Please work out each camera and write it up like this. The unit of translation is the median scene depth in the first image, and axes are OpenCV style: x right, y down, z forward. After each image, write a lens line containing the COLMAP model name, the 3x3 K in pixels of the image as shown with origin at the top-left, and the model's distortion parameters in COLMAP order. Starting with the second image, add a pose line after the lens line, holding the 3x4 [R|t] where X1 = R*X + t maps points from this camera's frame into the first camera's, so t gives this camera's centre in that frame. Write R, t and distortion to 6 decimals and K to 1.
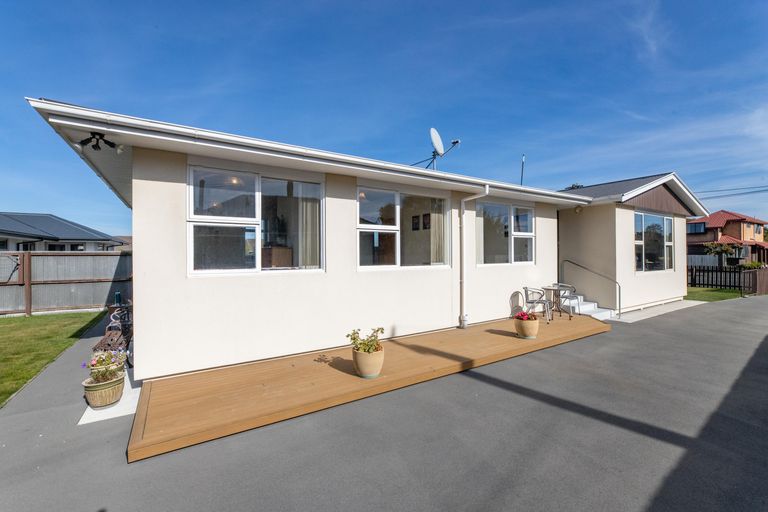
lens RADIAL K [[310.6, 0, 384.0], [0, 310.6, 256.0], [0, 0, 1]] dist [0.000564, 0.000326]
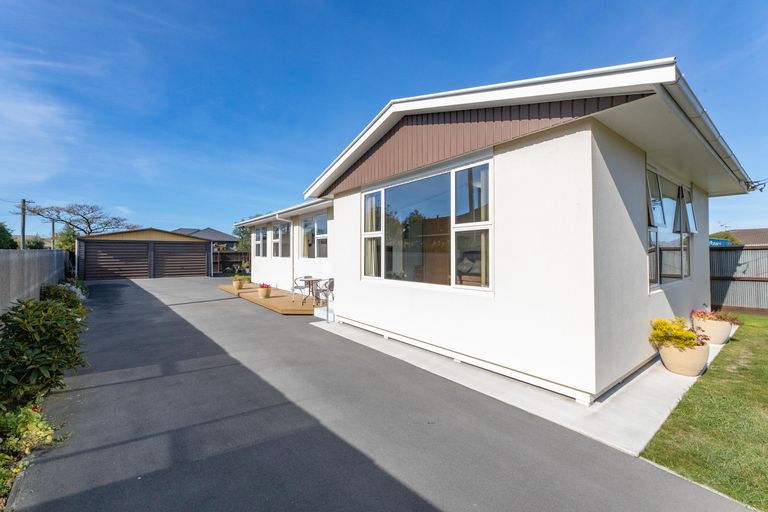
lens RADIAL K [[318.2, 0, 381.6], [0, 318.2, 252.2], [0, 0, 1]] dist [-0.002716, -0.000285]
pose [[0.104841, -0.000244, -0.994489, 1.884784], [-0.008201, 0.999966, -0.001109, -0.004988], [0.994455, 0.008272, 0.104836, 1.180933]]
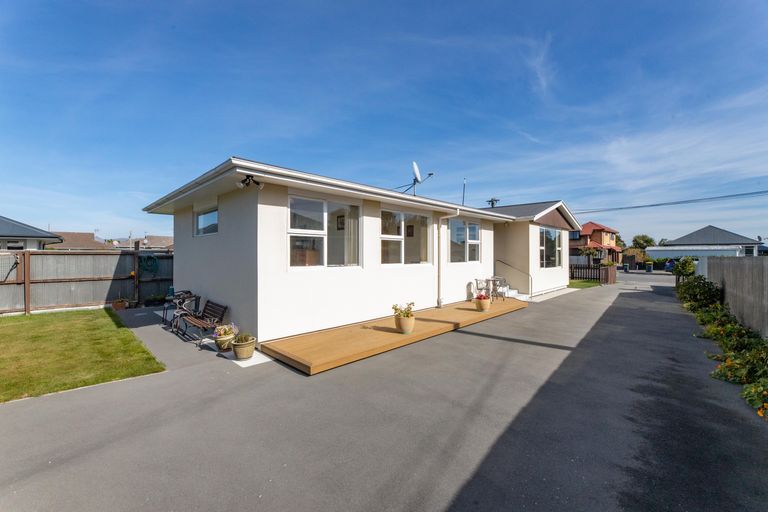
lens RADIAL K [[318.2, 0, 381.6], [0, 318.2, 252.2], [0, 0, 1]] dist [-0.002716, -0.000285]
pose [[0.970292, 0.007406, 0.241822, -0.311825], [-0.005009, 0.999932, -0.010527, -0.004353], [-0.241883, 0.009003, 0.970264, -0.304359]]
